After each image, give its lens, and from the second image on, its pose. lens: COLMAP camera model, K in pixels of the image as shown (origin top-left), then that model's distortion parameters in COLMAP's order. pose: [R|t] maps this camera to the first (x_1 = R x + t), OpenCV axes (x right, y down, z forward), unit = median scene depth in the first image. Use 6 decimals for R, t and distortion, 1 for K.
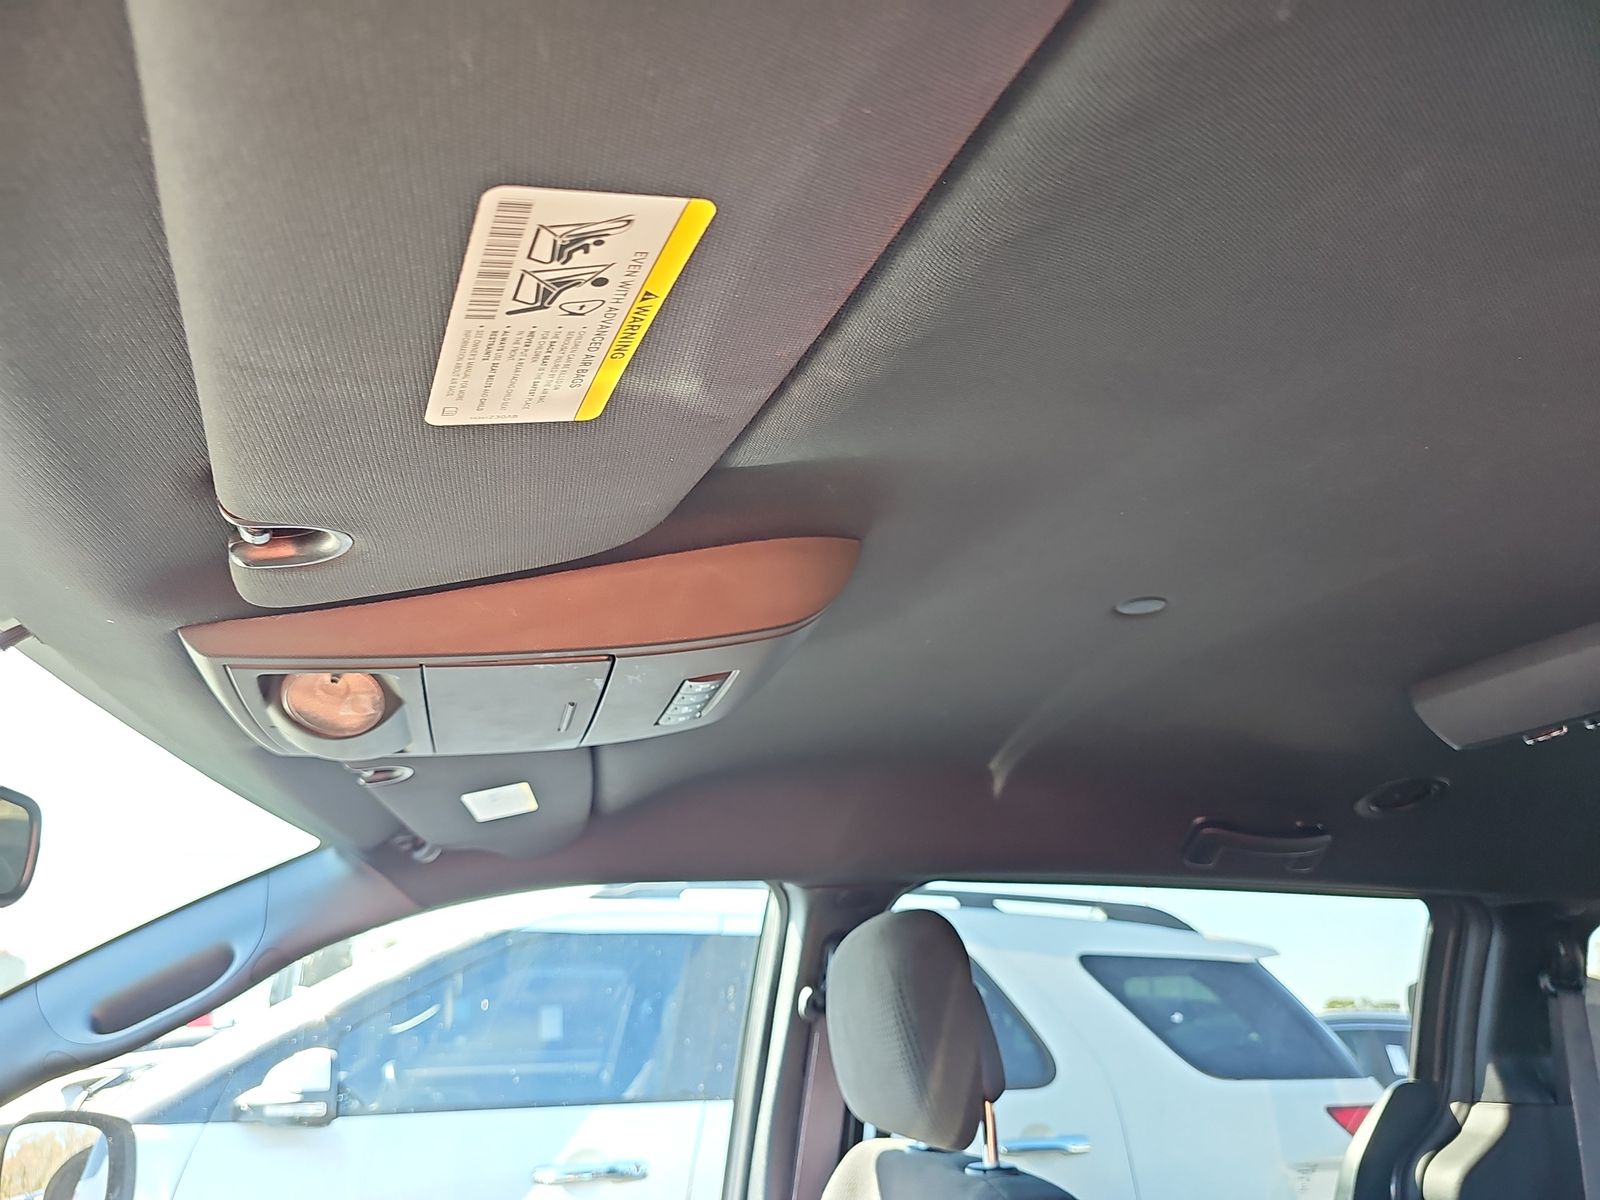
lens RADIAL K [[1070.6, 0, 800.0], [0, 1070.6, 600.0], [0, 0, 1]] dist [0.034416, -0.033776]
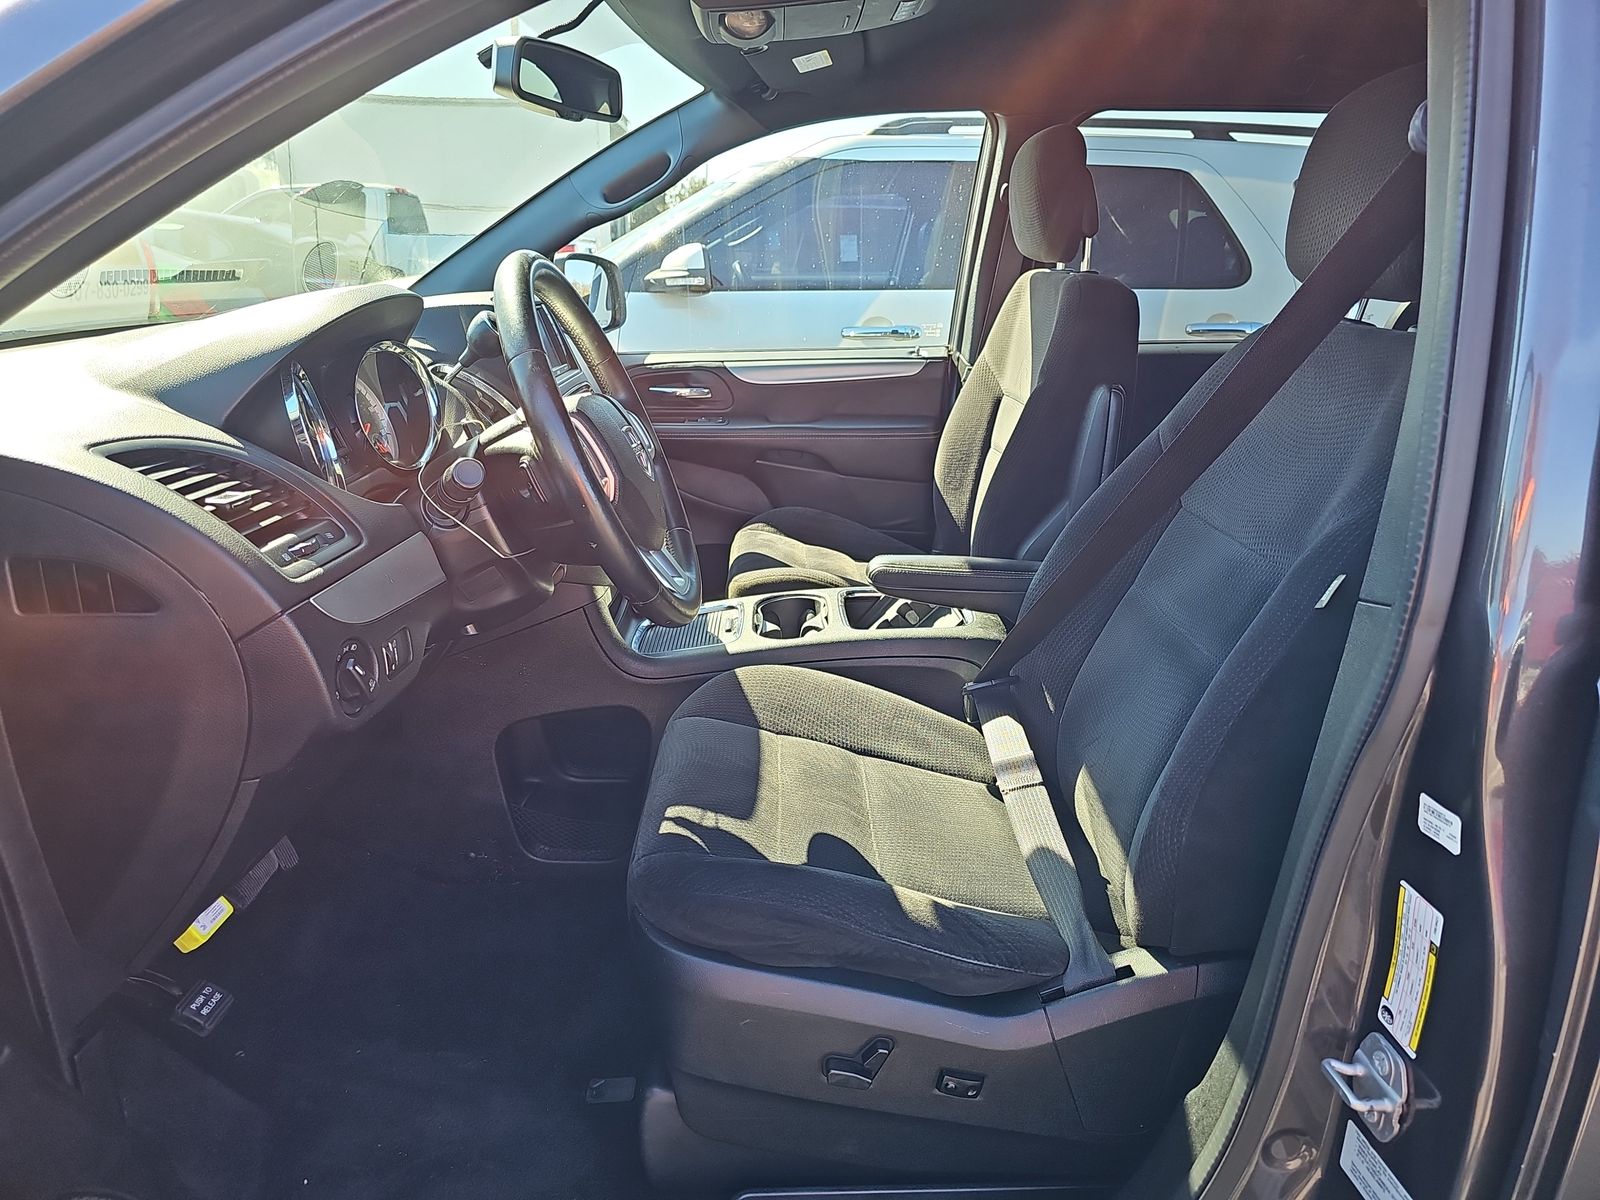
lens RADIAL K [[1070.6, 0, 800.0], [0, 1070.6, 600.0], [0, 0, 1]] dist [0.034416, -0.033776]
pose [[0.967304, 0.090423, -0.236955, 0.142026], [0.076284, 0.787291, 0.611844, -0.141944], [0.241877, -0.609915, 0.754652, -0.621843]]
